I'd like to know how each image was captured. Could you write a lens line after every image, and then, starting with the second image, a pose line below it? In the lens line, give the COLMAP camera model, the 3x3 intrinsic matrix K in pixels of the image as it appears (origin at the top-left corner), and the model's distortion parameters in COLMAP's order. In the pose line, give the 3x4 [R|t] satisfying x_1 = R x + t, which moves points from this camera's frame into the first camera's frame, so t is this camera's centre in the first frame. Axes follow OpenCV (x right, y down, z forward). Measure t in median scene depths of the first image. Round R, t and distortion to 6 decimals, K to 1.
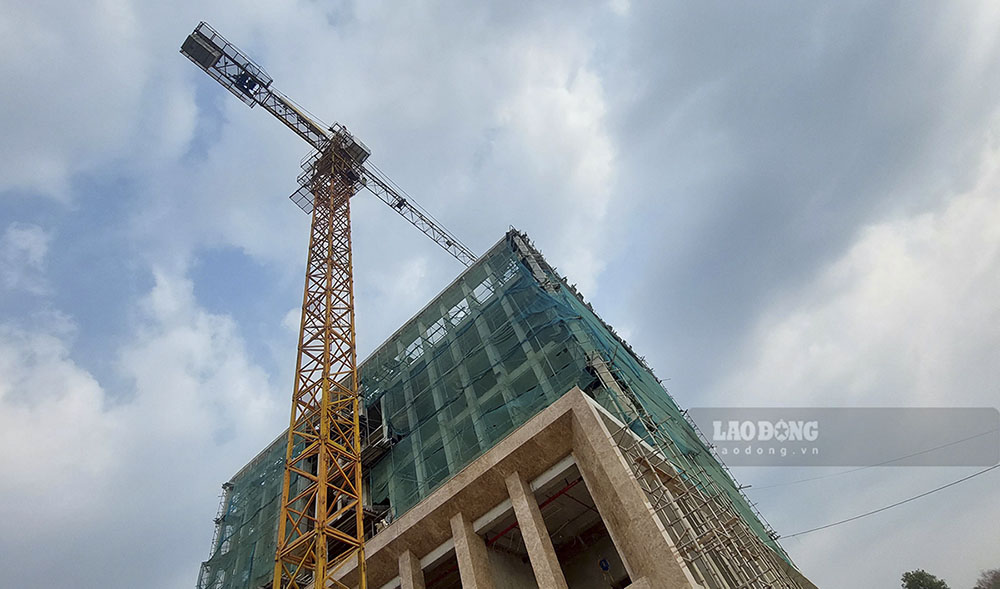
lens RADIAL K [[469.6, 0, 480.2], [0, 469.6, 293.6], [0, 0, 1]] dist [-0.003090, -0.000350]
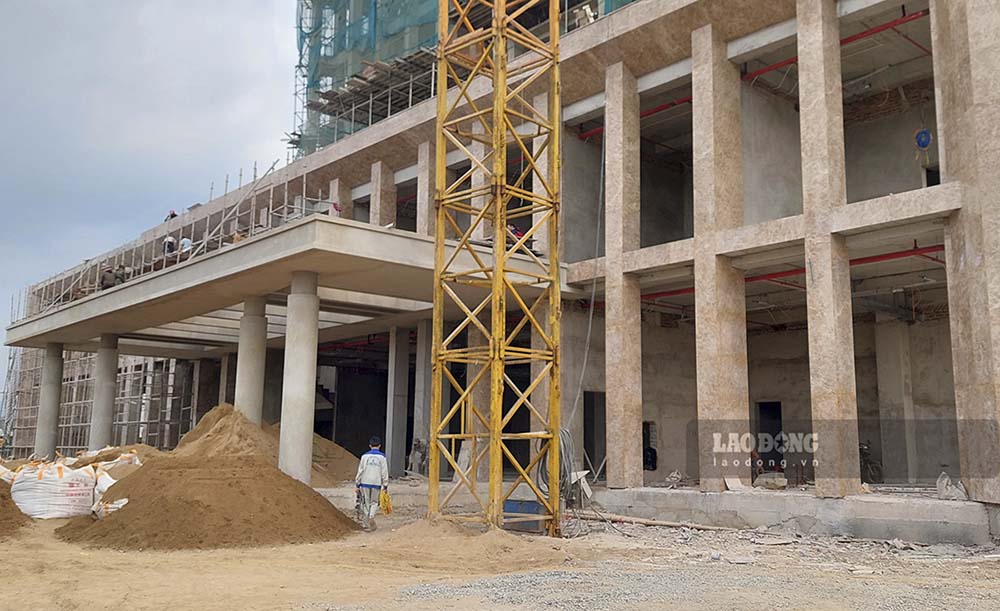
lens RADIAL K [[938.7, 0, 500.0], [0, 938.7, 305.5], [0, 0, 1]] dist [0.003817, 0.008336]
pose [[0.956926, 0.217678, -0.192118, 0.010589], [-0.007917, 0.681038, 0.732206, -0.188948], [0.290225, -0.699145, 0.653426, -0.148759]]
